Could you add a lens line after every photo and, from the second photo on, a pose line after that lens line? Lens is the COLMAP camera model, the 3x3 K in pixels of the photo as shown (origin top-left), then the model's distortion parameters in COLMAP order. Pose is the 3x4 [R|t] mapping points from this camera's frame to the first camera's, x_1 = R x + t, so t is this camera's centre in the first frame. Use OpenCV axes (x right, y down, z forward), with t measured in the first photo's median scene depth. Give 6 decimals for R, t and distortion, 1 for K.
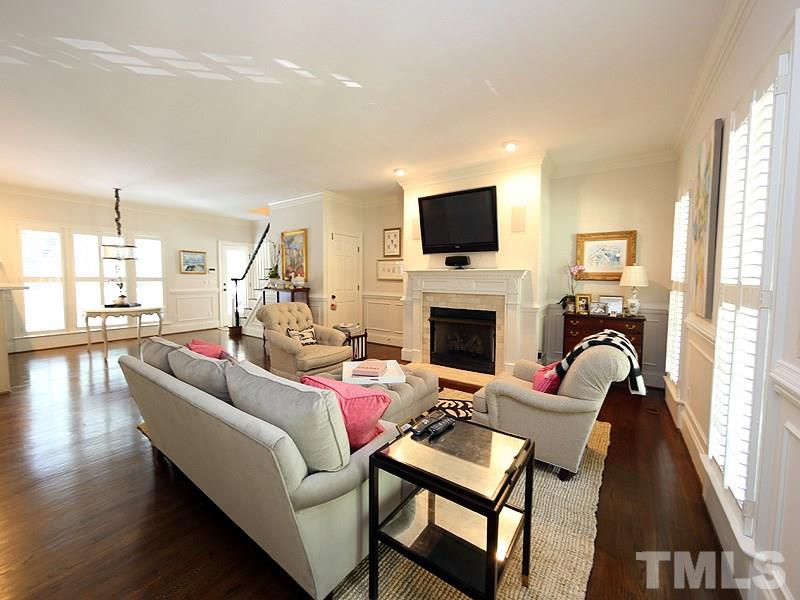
lens RADIAL K [[314.7, 0, 397.0], [0, 314.7, 298.4], [0, 0, 1]] dist [-0.011882, 0.002156]
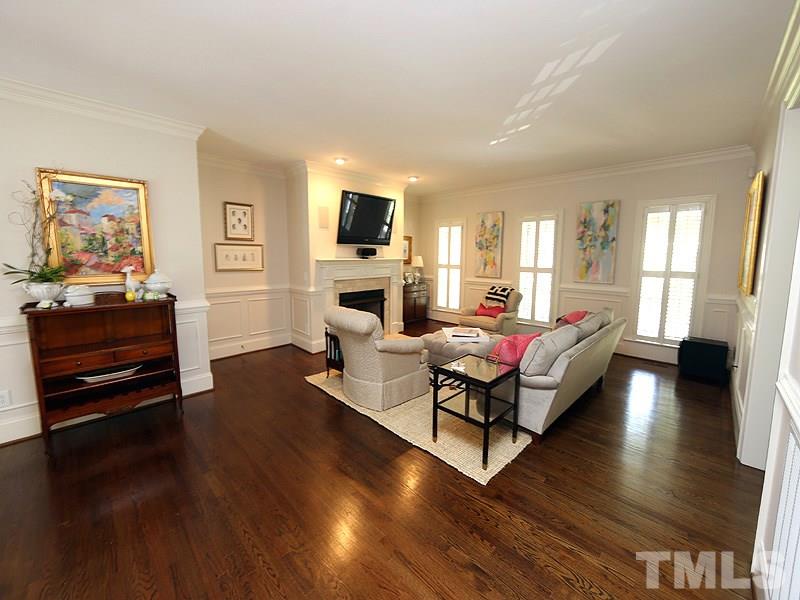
lens RADIAL K [[314.7, 0, 393.8], [0, 314.7, 292.9], [0, 0, 1]] dist [-0.011882, 0.002156]
pose [[0.175124, -0.124155, 0.976687, -0.911177], [0.064912, 0.991315, 0.114375, -0.085313], [-0.982404, 0.043369, 0.181662, 0.623929]]
